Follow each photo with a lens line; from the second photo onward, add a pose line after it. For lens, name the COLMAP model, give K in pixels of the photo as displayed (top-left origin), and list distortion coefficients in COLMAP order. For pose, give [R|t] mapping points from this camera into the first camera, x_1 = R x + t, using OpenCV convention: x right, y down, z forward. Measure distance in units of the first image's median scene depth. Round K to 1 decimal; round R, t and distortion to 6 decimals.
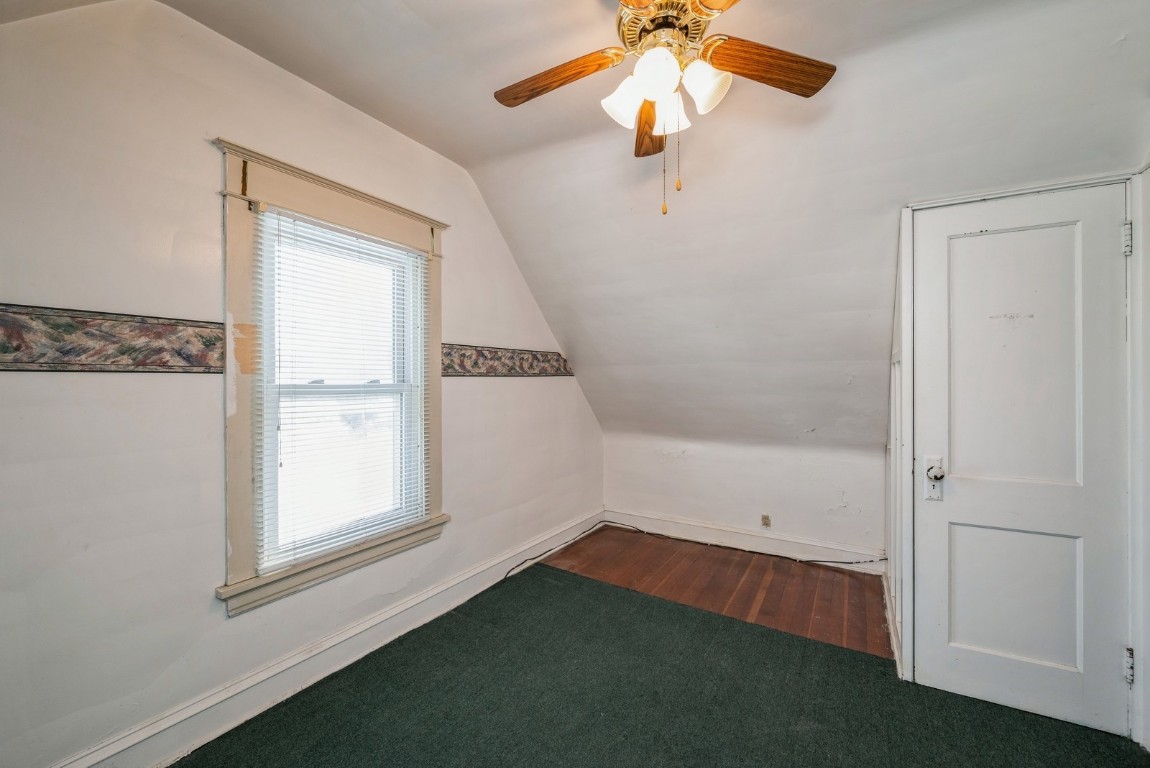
lens RADIAL K [[453.6, 0, 582.8], [0, 453.6, 380.2], [0, 0, 1]] dist [0.000070, -0.000161]
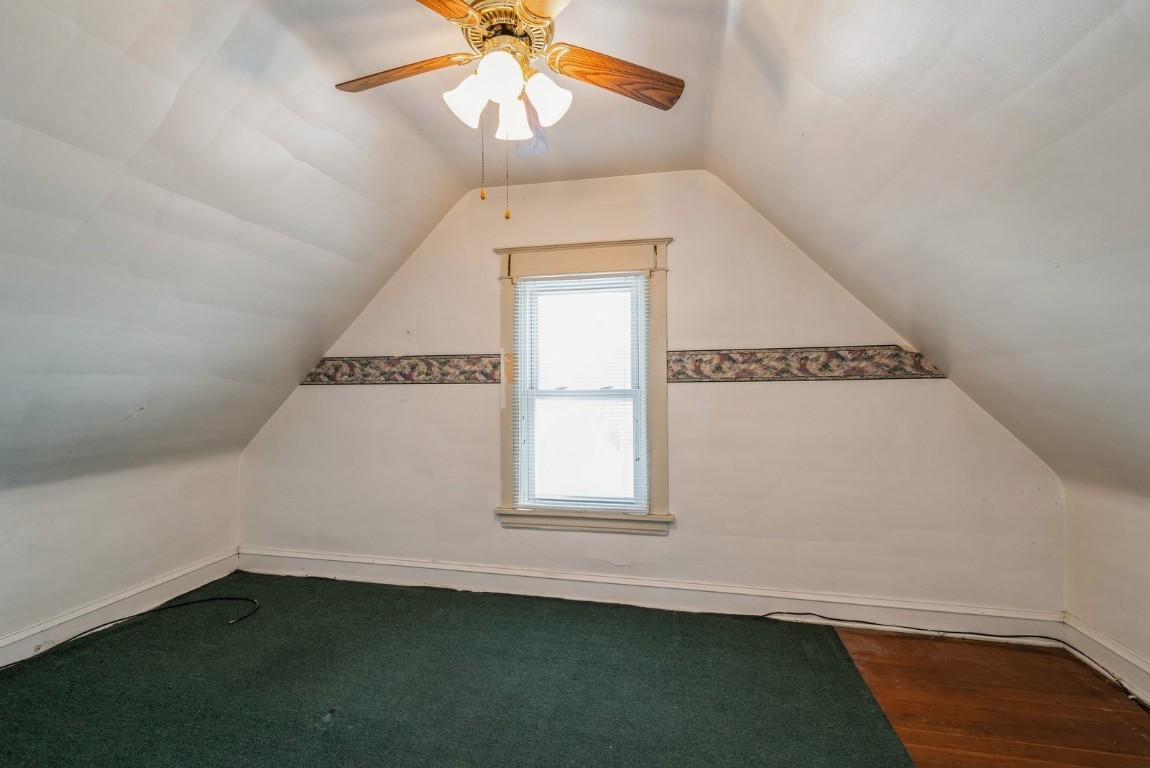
lens RADIAL K [[484.5, 0, 582.4], [0, 484.5, 382.9], [0, 0, 1]] dist [0.010234, -0.000246]
pose [[0.350220, -0.018910, -0.936477, 0.676862], [0.004232, 0.999818, -0.018606, 0.012751], [0.936658, 0.002553, 0.350236, 0.421754]]
